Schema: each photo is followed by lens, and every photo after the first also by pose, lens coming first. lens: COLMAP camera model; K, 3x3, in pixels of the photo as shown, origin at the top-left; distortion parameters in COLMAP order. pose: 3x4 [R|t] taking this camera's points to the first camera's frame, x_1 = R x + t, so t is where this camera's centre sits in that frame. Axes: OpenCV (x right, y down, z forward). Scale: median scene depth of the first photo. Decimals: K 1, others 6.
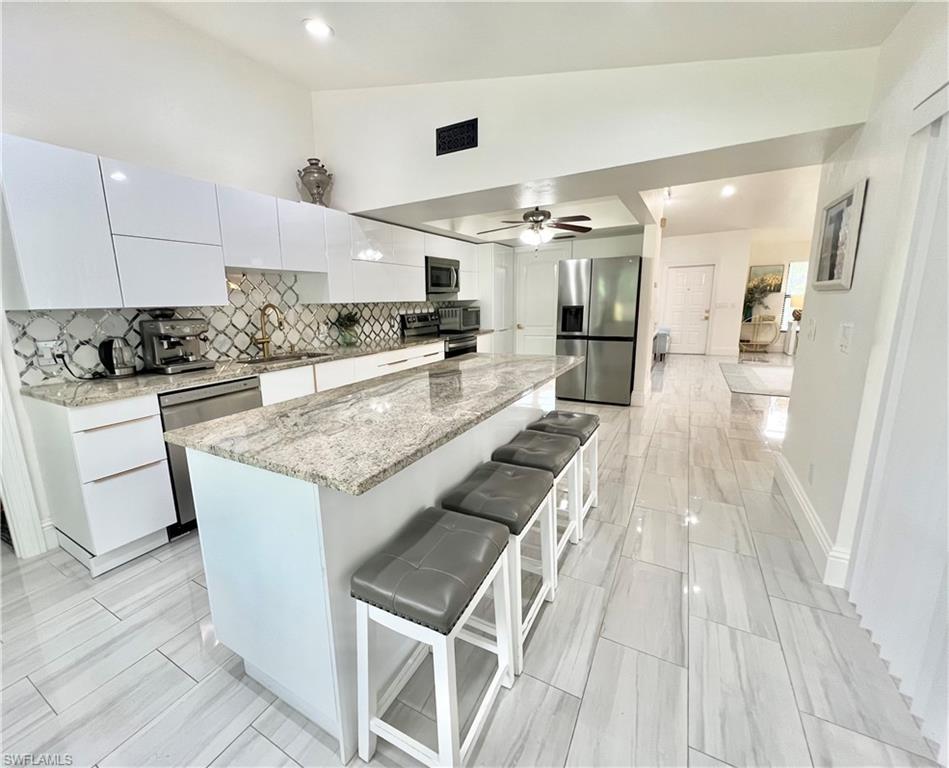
lens RADIAL K [[416.7, 0, 430.3], [0, 416.7, 385.7], [0, 0, 1]] dist [-0.003628, 0.000297]
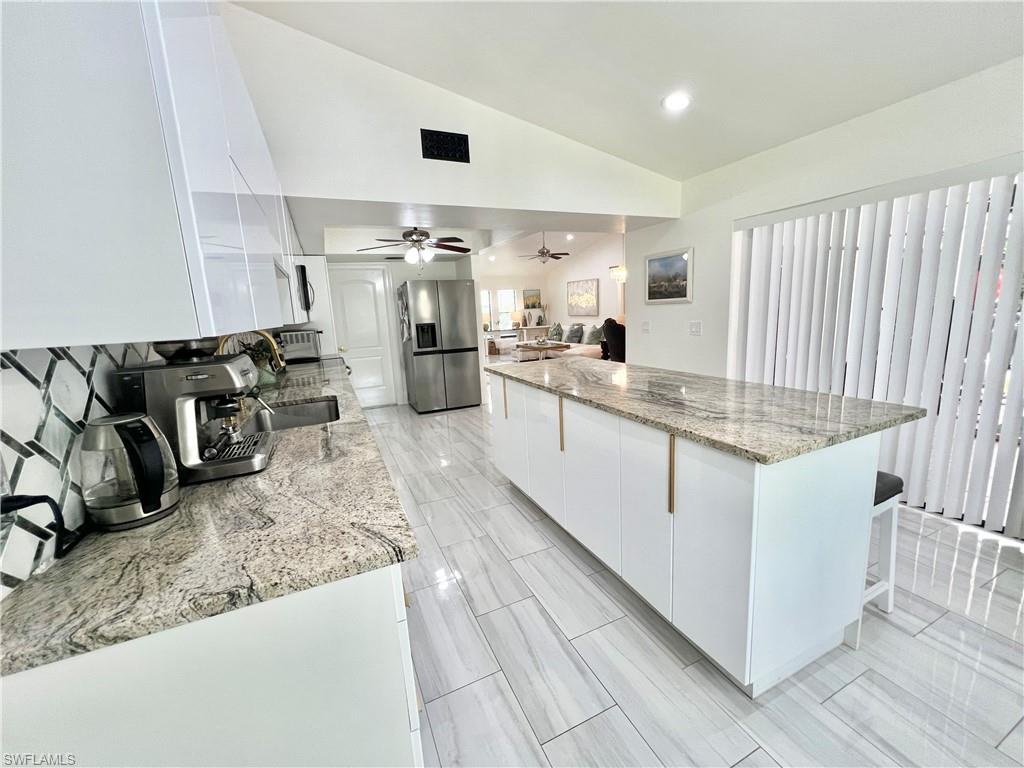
lens RADIAL K [[409.3, 0, 510.9], [0, 409.3, 383.8], [0, 0, 1]] dist [-0.000553, 0.001476]
pose [[0.561959, -0.149639, 0.813517, -0.438268], [0.197285, 0.979364, 0.043865, -0.046426], [-0.803294, 0.135845, 0.579884, 0.255974]]
